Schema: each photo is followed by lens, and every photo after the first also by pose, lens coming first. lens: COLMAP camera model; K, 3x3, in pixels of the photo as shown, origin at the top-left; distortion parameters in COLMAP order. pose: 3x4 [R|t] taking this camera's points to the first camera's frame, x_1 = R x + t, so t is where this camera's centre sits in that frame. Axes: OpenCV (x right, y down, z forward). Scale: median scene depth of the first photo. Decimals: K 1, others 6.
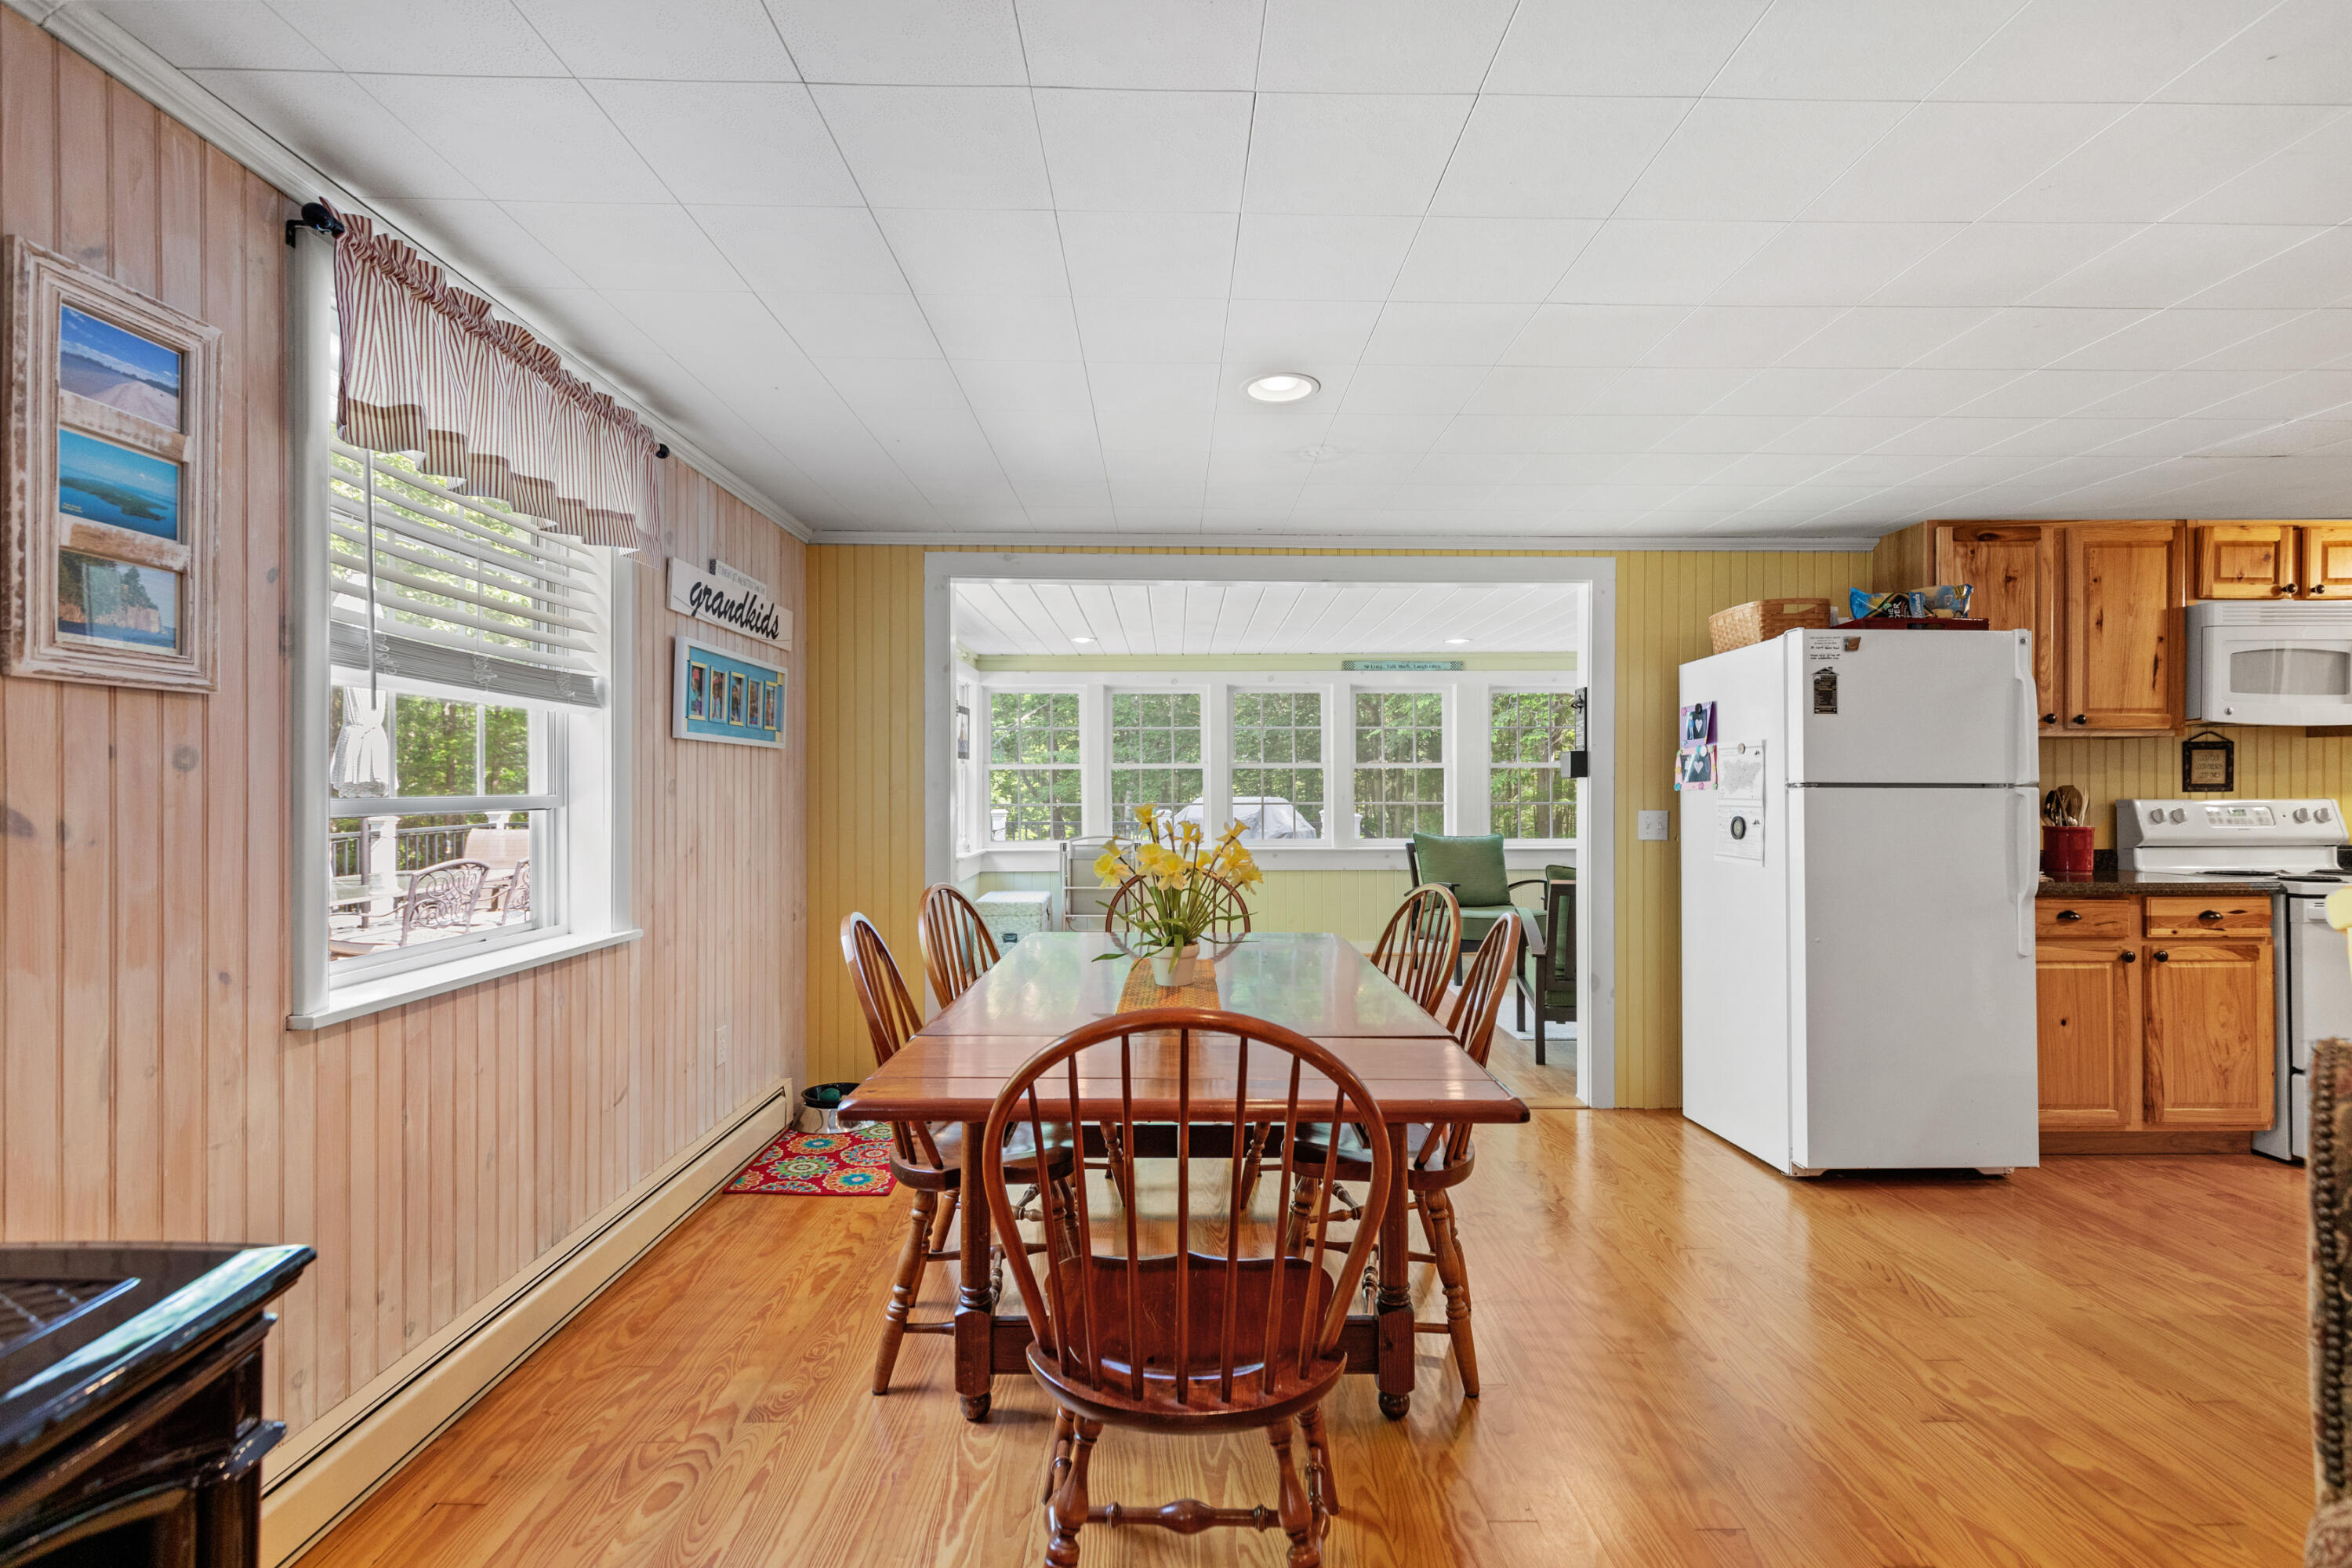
lens RADIAL K [[1059.0, 0, 1190.3], [0, 1059.0, 791.6], [0, 0, 1]] dist [0.009542, -0.002665]
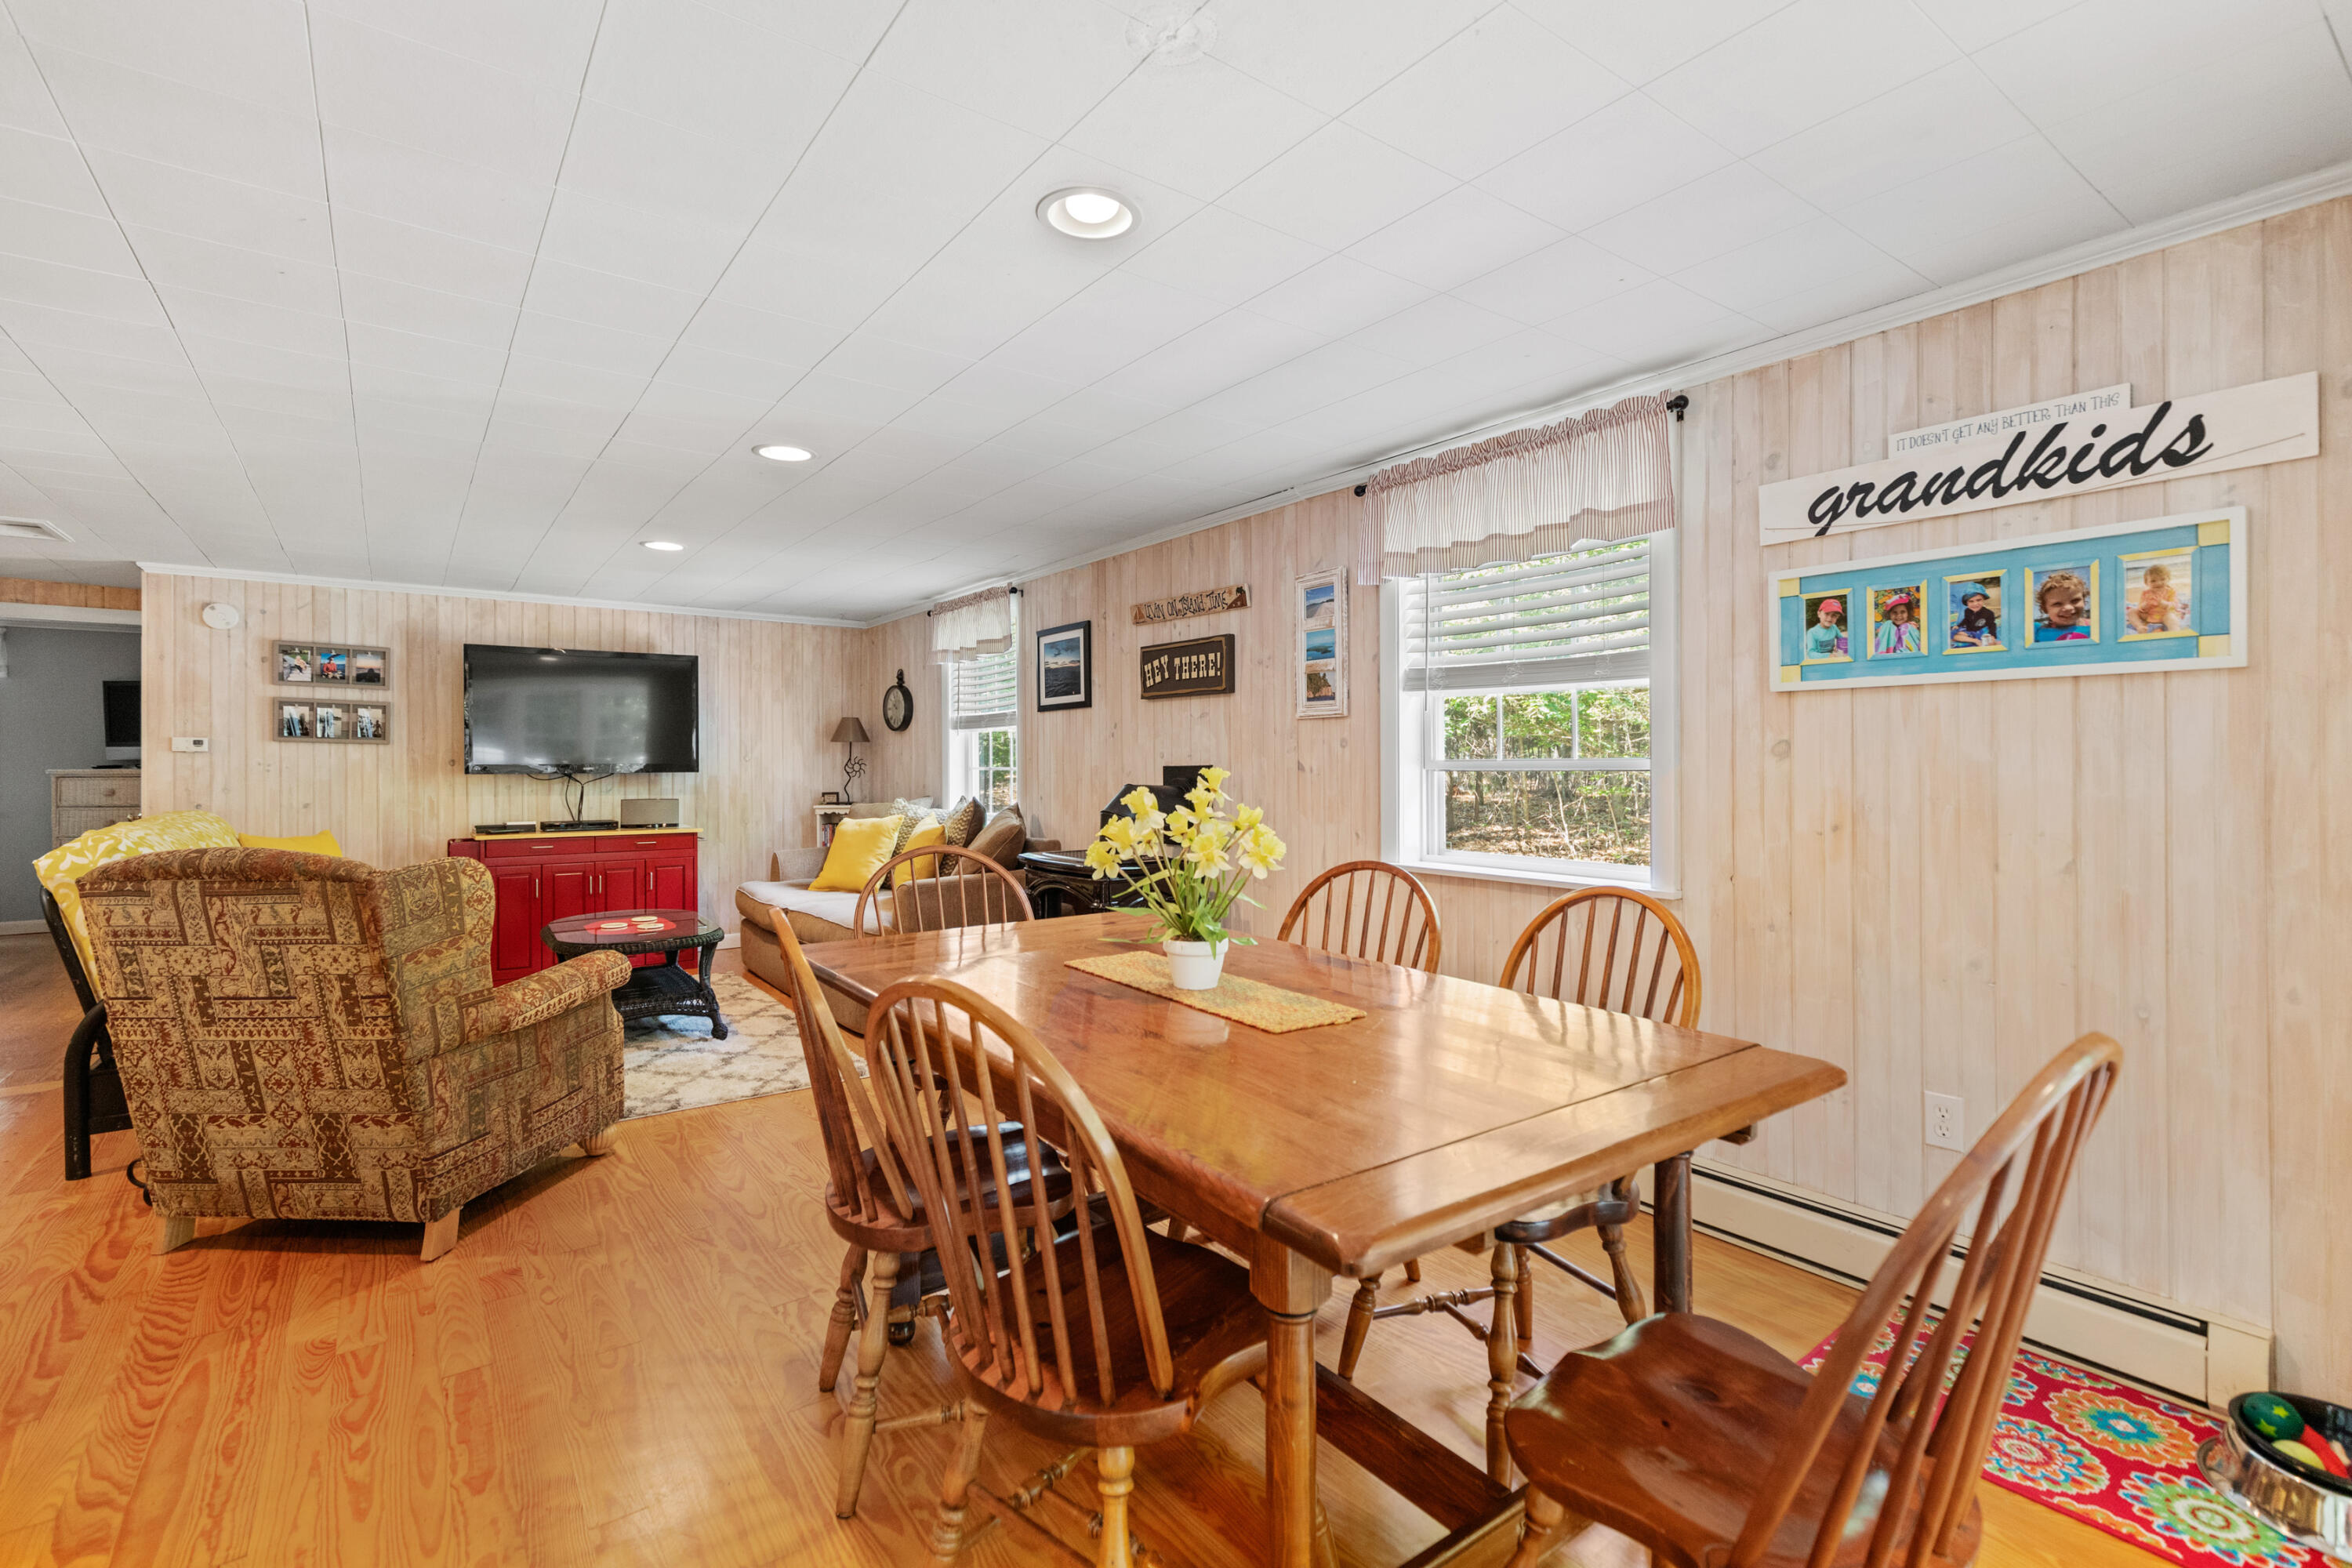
lens RADIAL K [[1059.0, 0, 1184.7], [0, 1059.0, 774.9], [0, 0, 1]] dist [0.009542, -0.002665]
pose [[-0.814379, 0.010338, -0.580242, 0.313688], [0.001678, 0.999879, 0.015459, 0.002042], [0.580332, 0.011615, -0.814297, 1.109407]]
